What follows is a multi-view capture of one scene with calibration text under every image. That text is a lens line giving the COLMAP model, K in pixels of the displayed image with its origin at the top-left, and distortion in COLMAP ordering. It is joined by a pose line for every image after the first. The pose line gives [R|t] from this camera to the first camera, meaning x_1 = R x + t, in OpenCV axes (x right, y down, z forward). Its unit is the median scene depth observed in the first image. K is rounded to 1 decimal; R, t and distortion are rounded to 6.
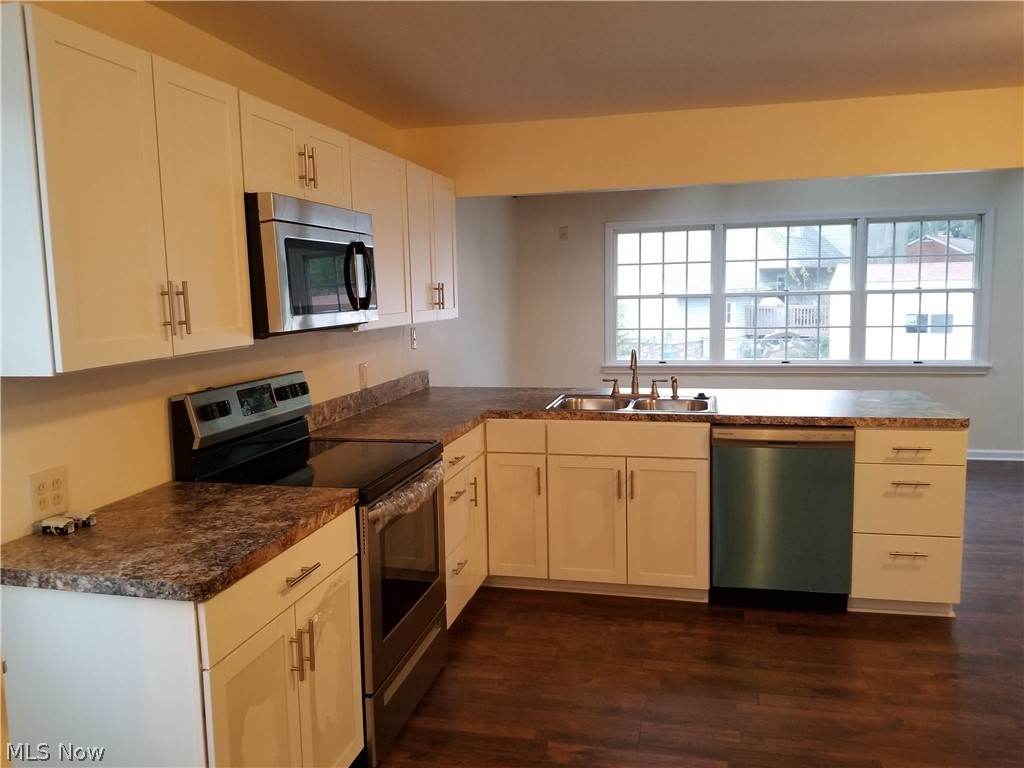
lens RADIAL K [[790.1, 0, 512.0], [0, 790.1, 384.0], [0, 0, 1]] dist [0.116419, -0.209761]
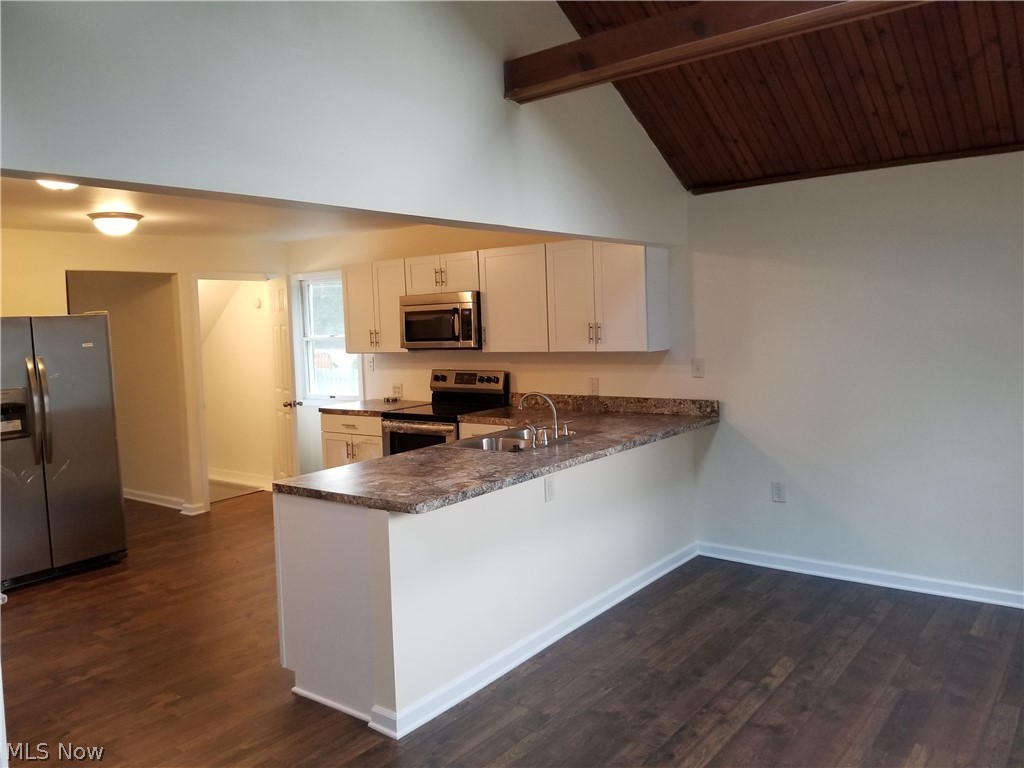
lens RADIAL K [[790.1, 0, 512.0], [0, 790.1, 384.0], [0, 0, 1]] dist [0.116419, -0.209761]
pose [[-0.415098, 0.106631, -0.903506, 1.315411], [-0.066338, 0.986917, 0.146952, -0.242741], [0.907355, 0.120936, -0.402594, 1.632074]]
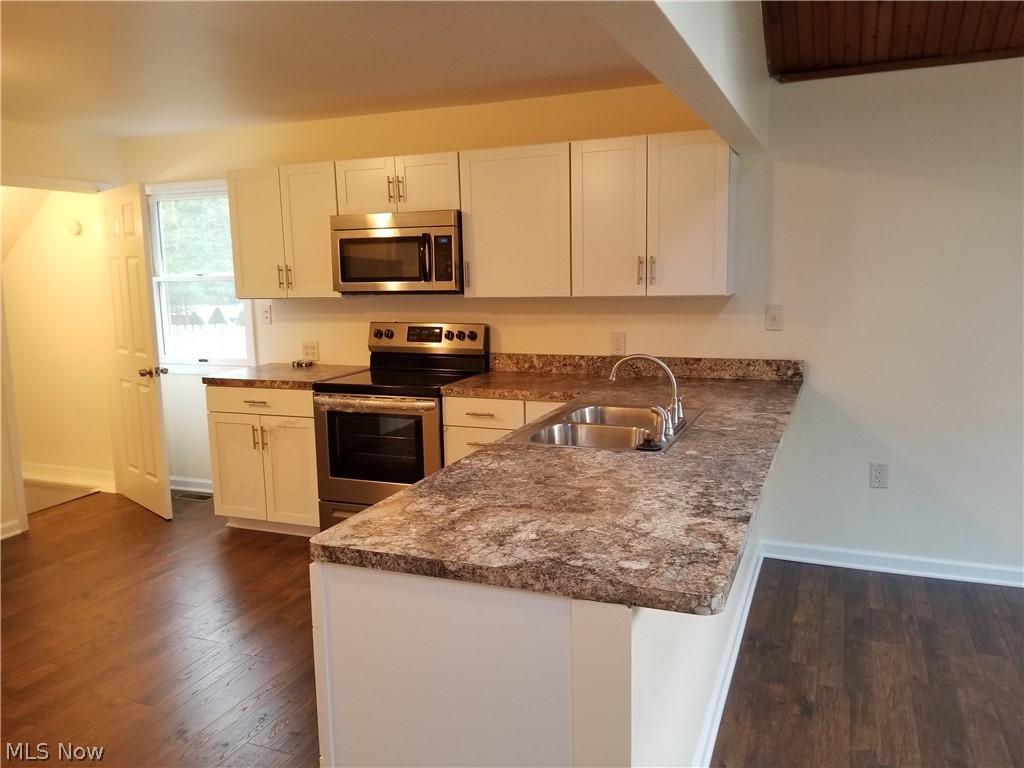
lens RADIAL K [[783.8, 0, 515.9], [0, 783.8, 394.0], [0, 0, 1]] dist [0.091344, -0.148894]
pose [[-0.157416, 0.178043, -0.971350, 0.998428], [-0.095333, 0.976280, 0.194396, -0.155673], [0.982920, 0.123203, -0.136709, 1.153661]]
